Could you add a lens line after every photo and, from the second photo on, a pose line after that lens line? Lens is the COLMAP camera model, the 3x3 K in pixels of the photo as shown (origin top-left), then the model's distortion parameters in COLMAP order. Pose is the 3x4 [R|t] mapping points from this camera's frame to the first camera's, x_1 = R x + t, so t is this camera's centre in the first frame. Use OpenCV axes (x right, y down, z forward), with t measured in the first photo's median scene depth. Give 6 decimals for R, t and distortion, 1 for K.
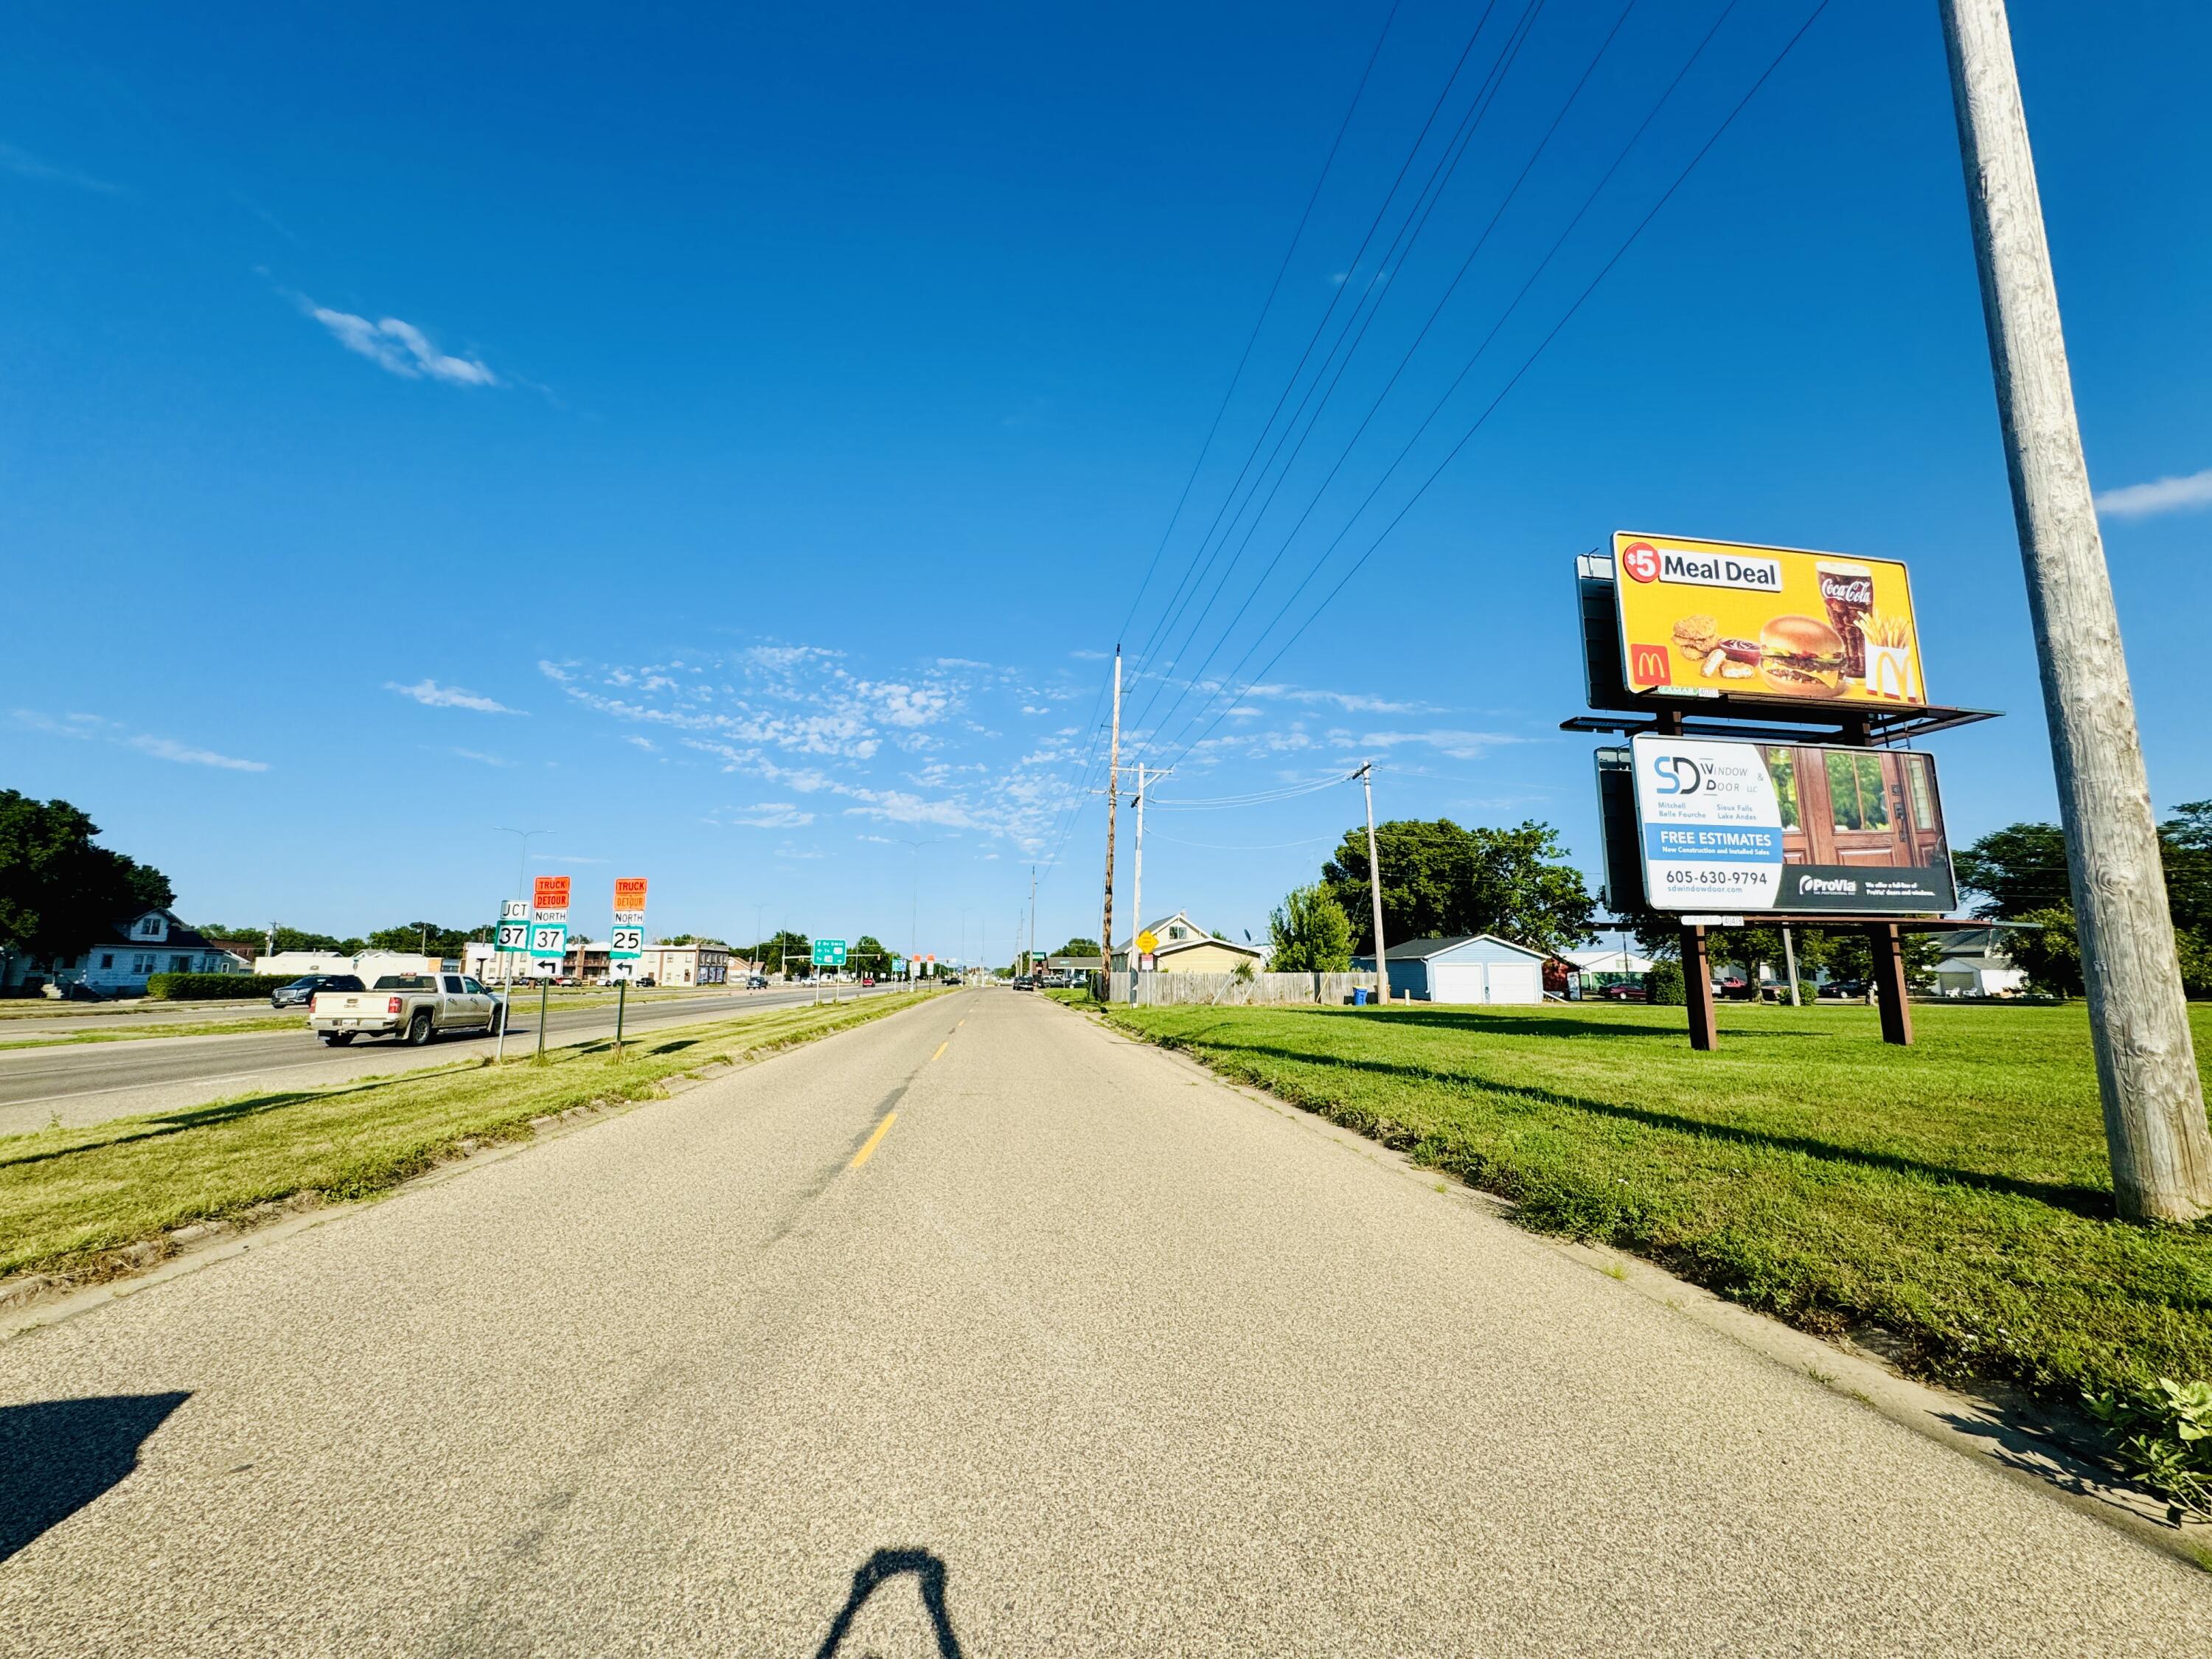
lens RADIAL K [[887.2, 0, 1112.8], [0, 887.2, 827.8], [0, 0, 1]] dist [-0.000913, 0.000913]
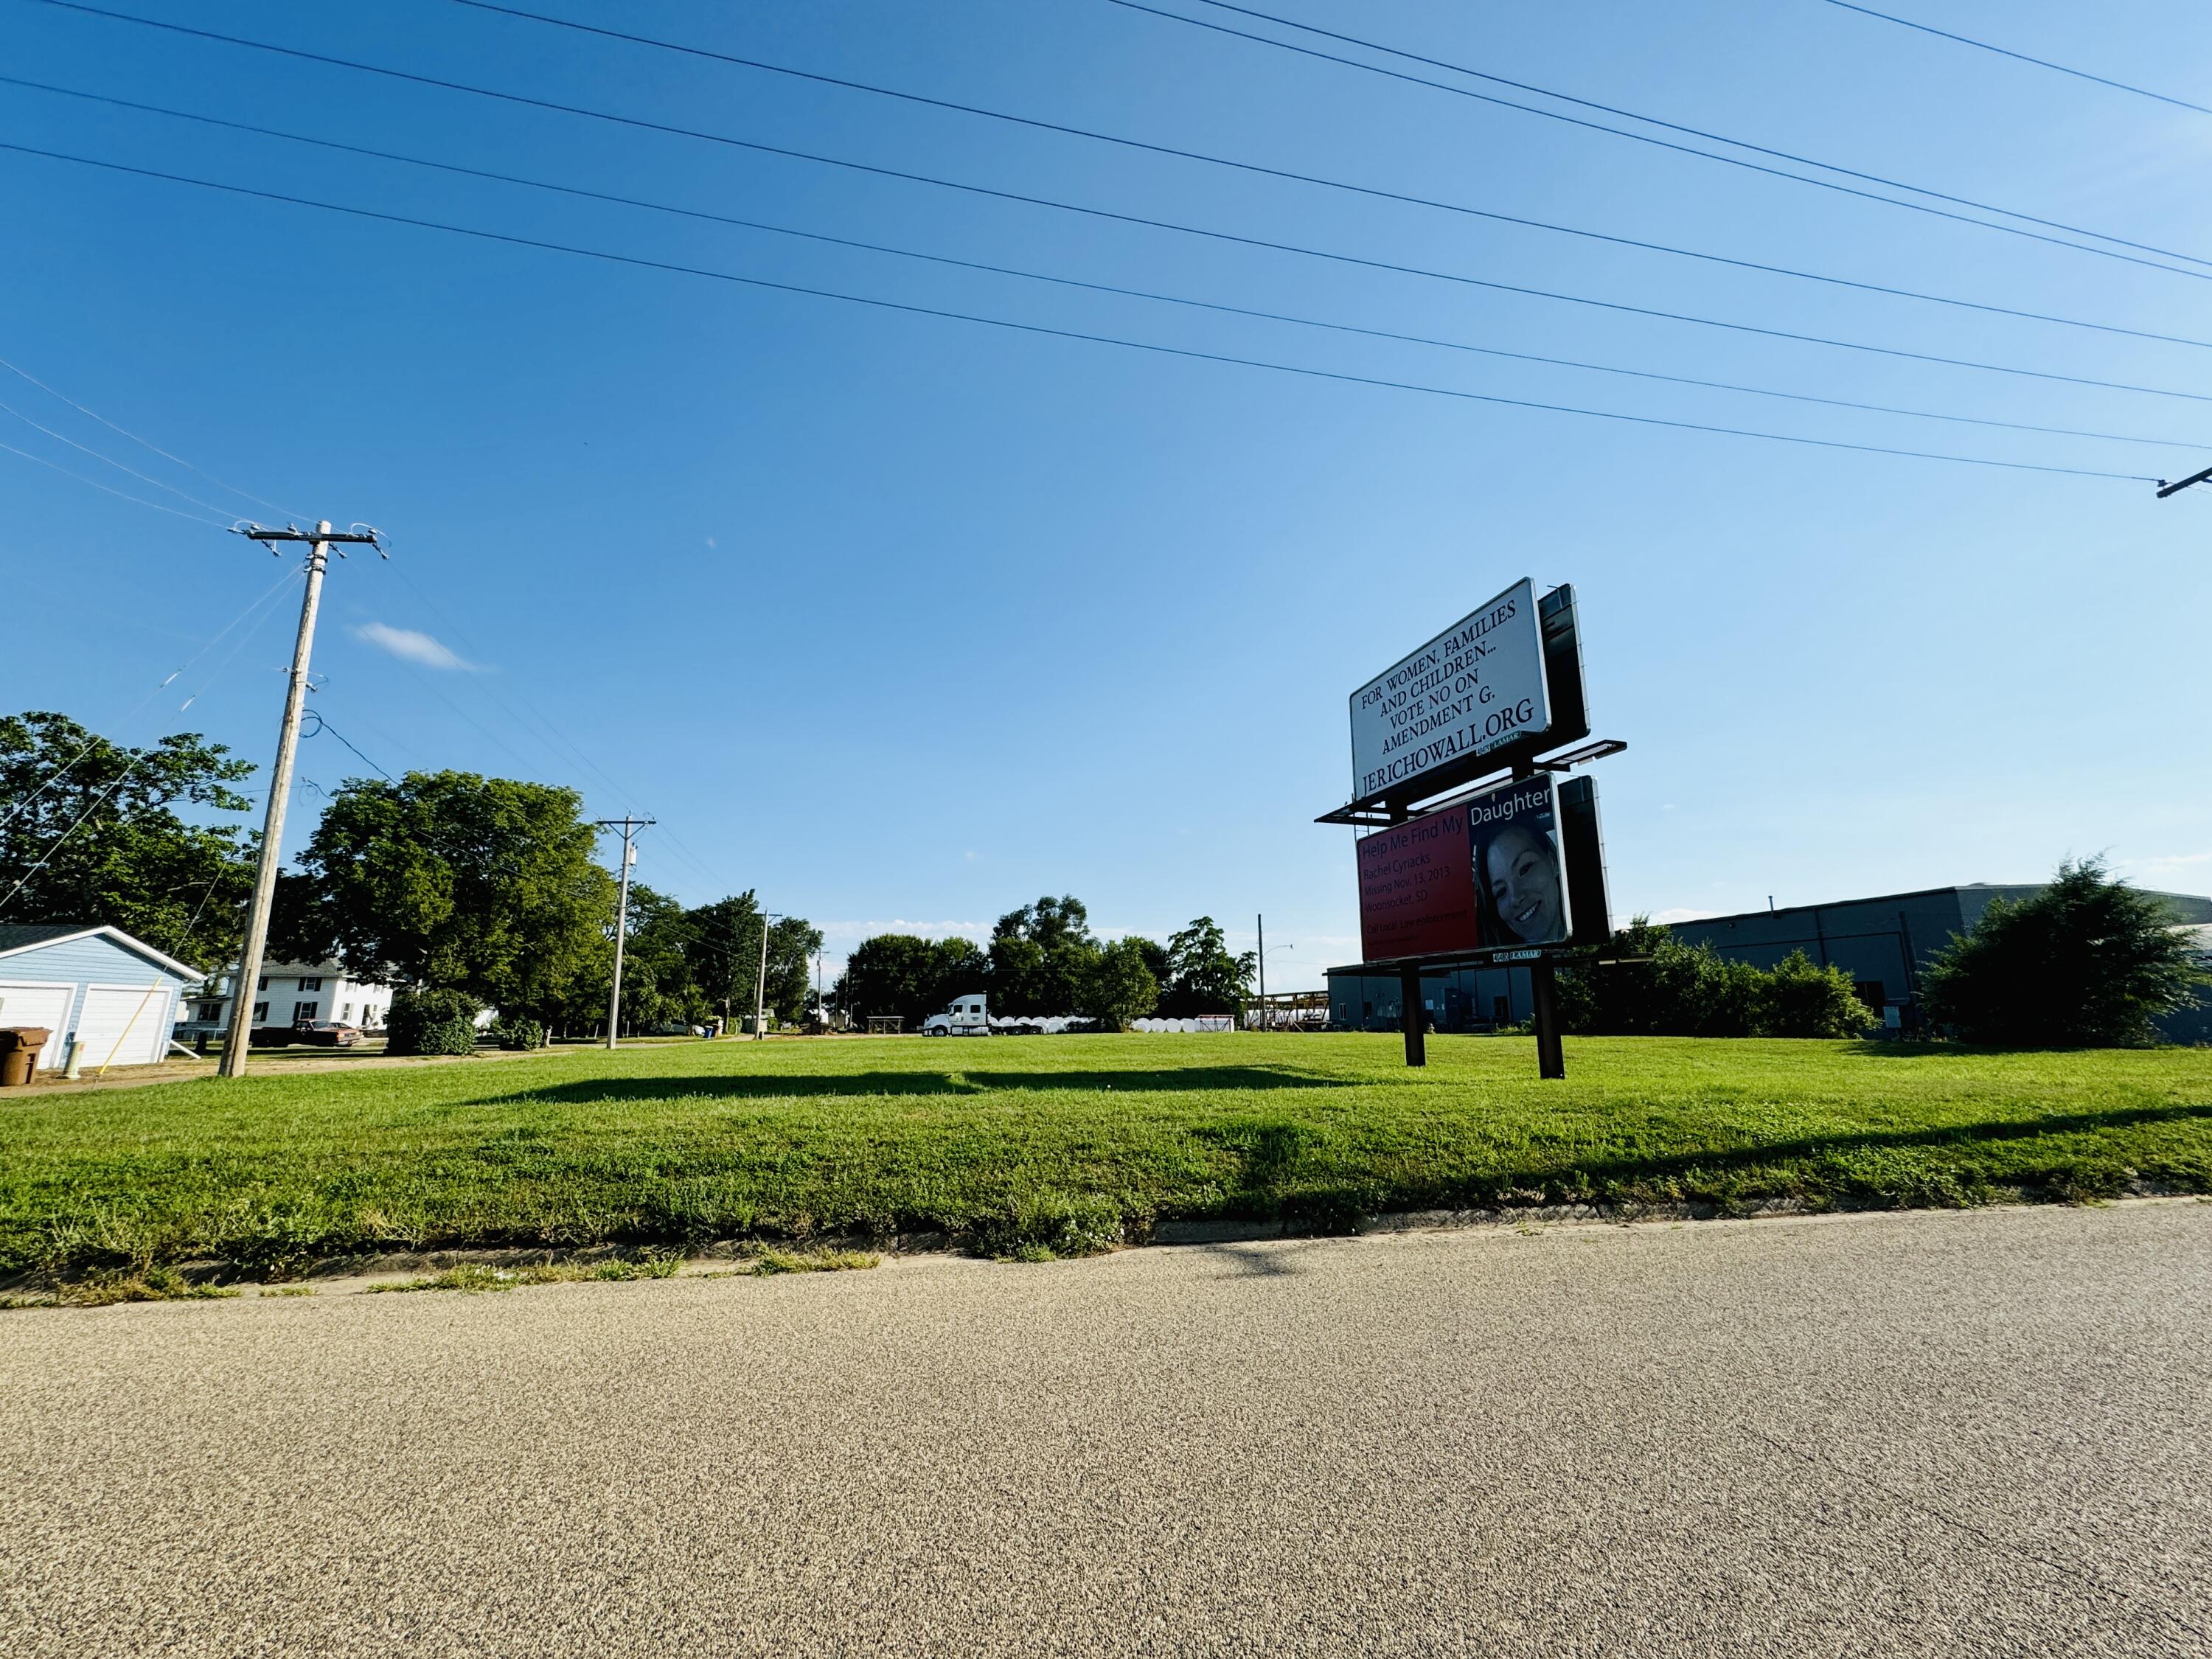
lens RADIAL K [[887.2, 0, 1109.6], [0, 887.2, 826.6], [0, 0, 1]] dist [-0.000913, 0.000913]
pose [[-0.063850, 0.213809, 0.974787, -0.343268], [-0.164675, 0.961132, -0.221601, 0.257151], [-0.984279, -0.174673, -0.026160, 1.448244]]
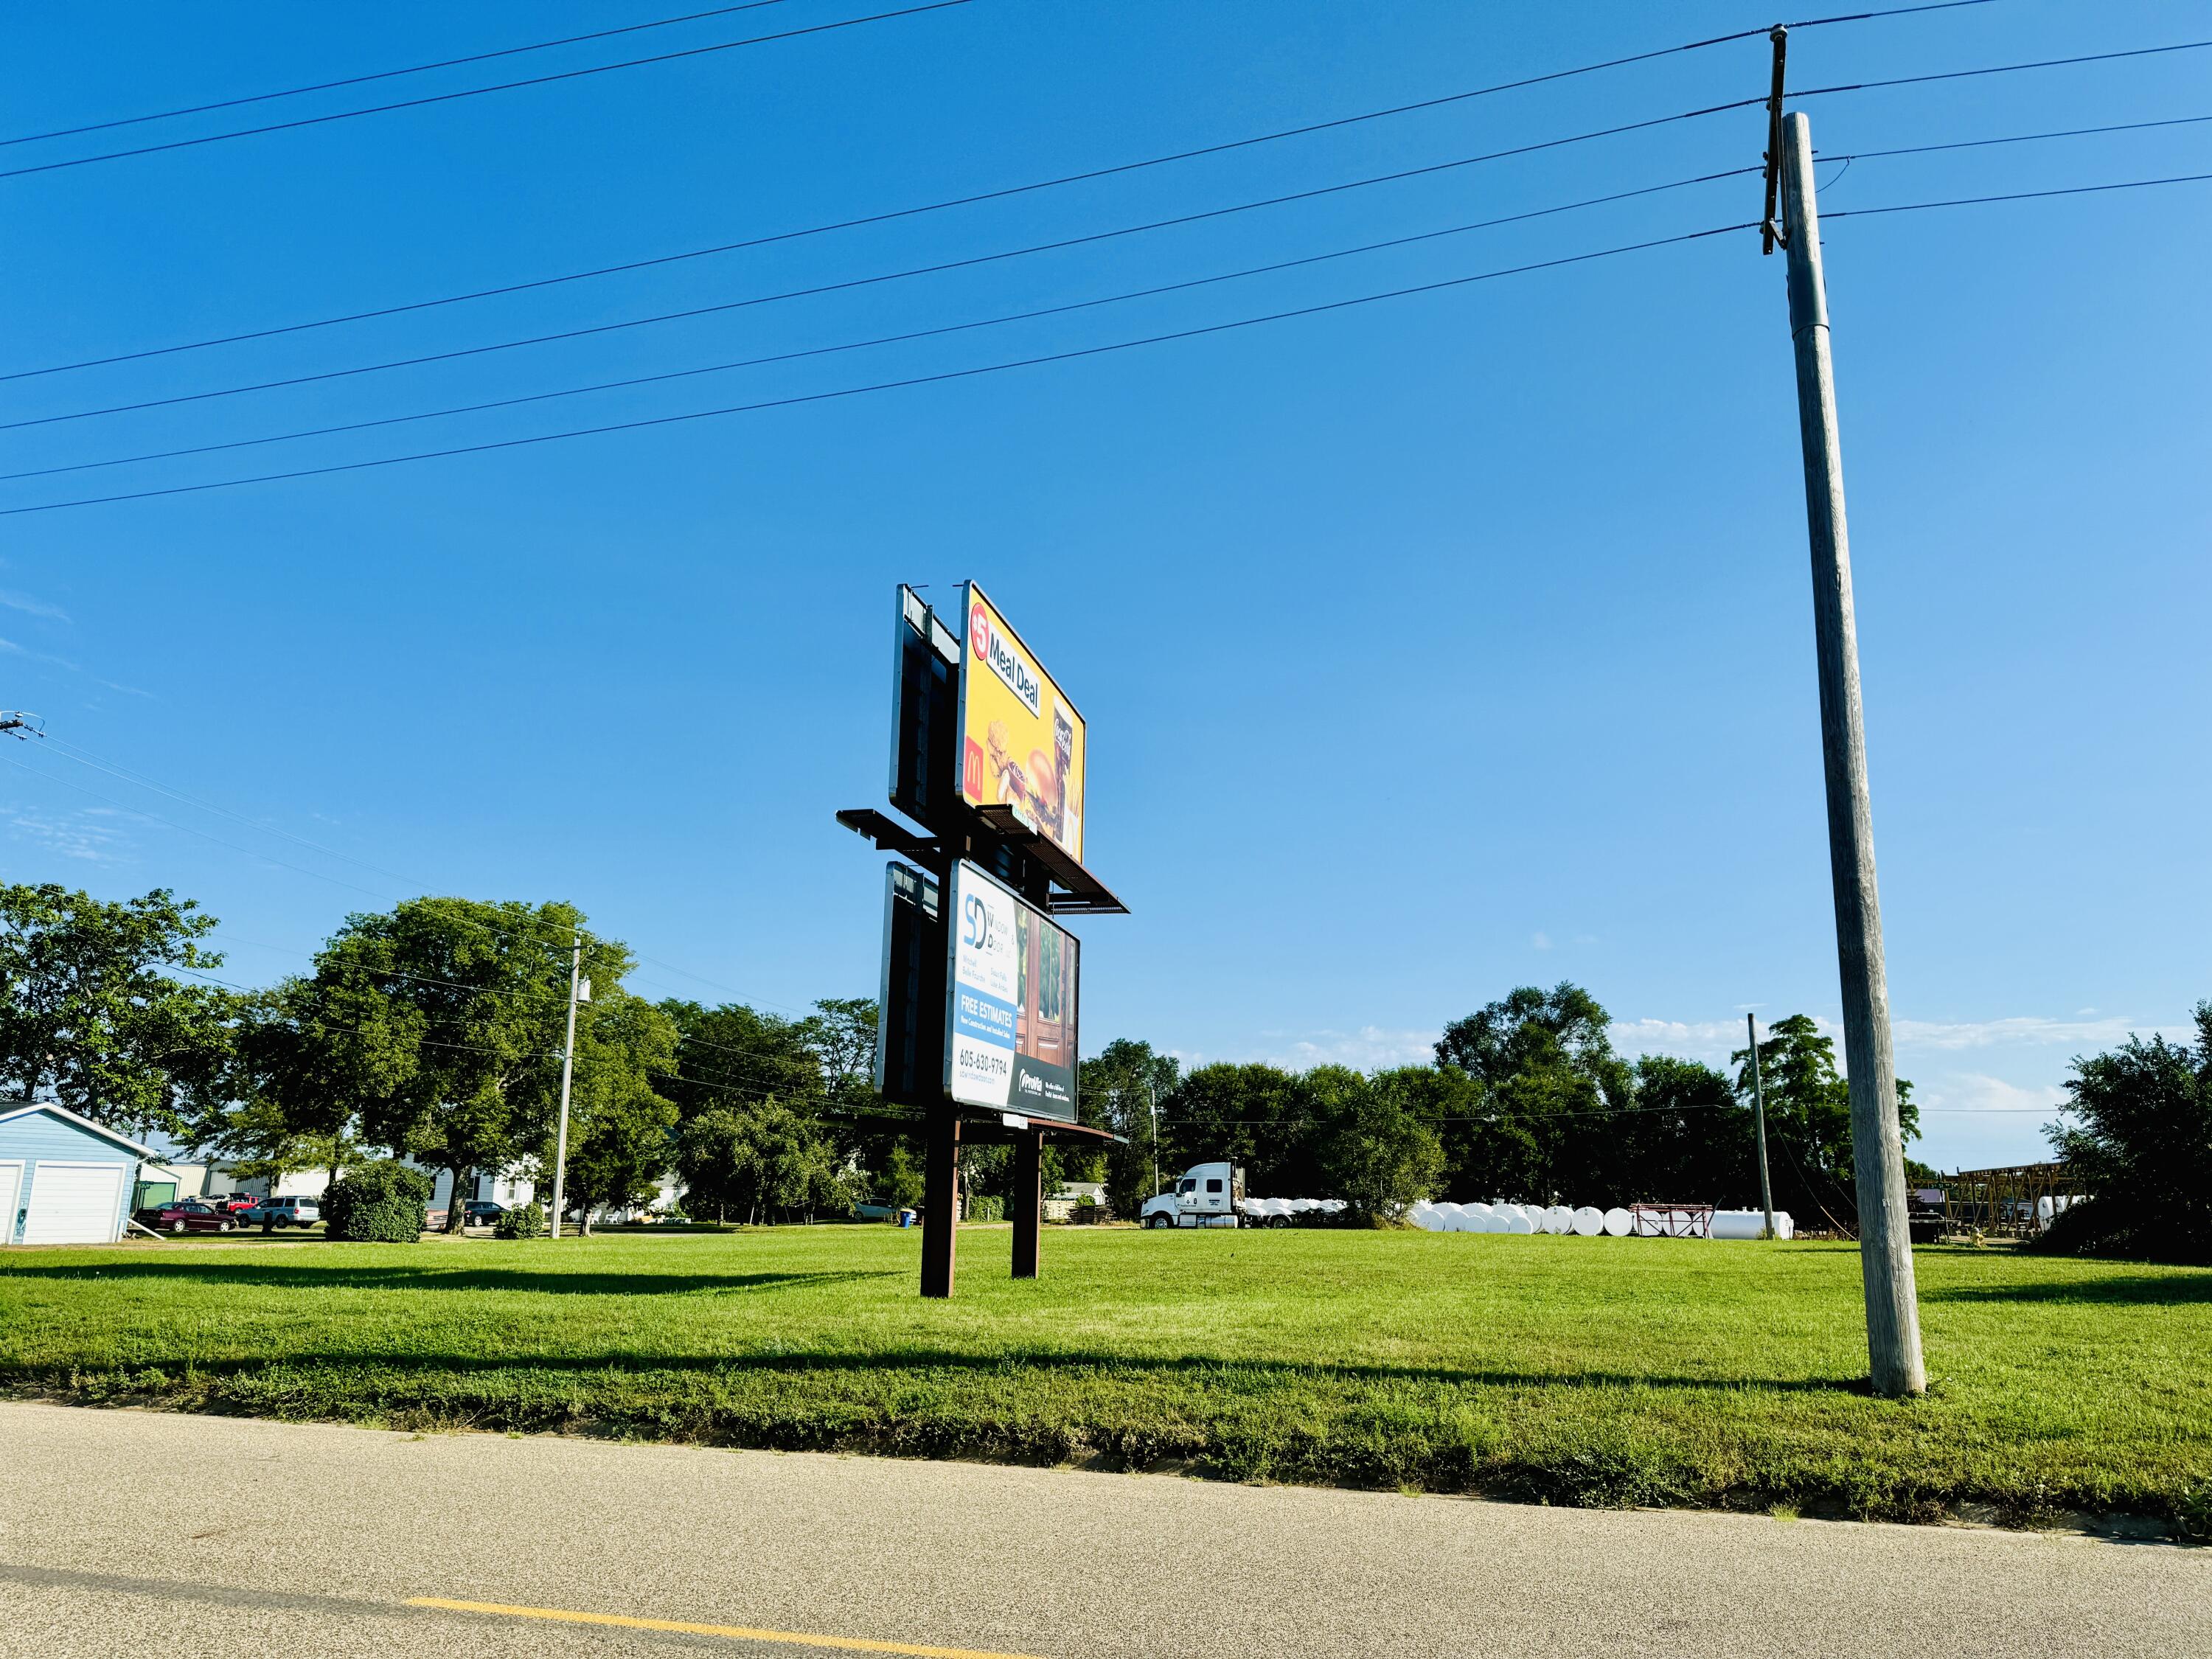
lens RADIAL K [[1557.9, 0, 1108.6], [0, 1557.9, 836.2], [0, 0, 1]] dist [0.059011, -0.033696]
pose [[0.413452, 0.211340, 0.885659, -0.457765], [-0.163076, 0.974150, -0.156328, 0.051852], [-0.895803, -0.079796, 0.437229, 0.302498]]
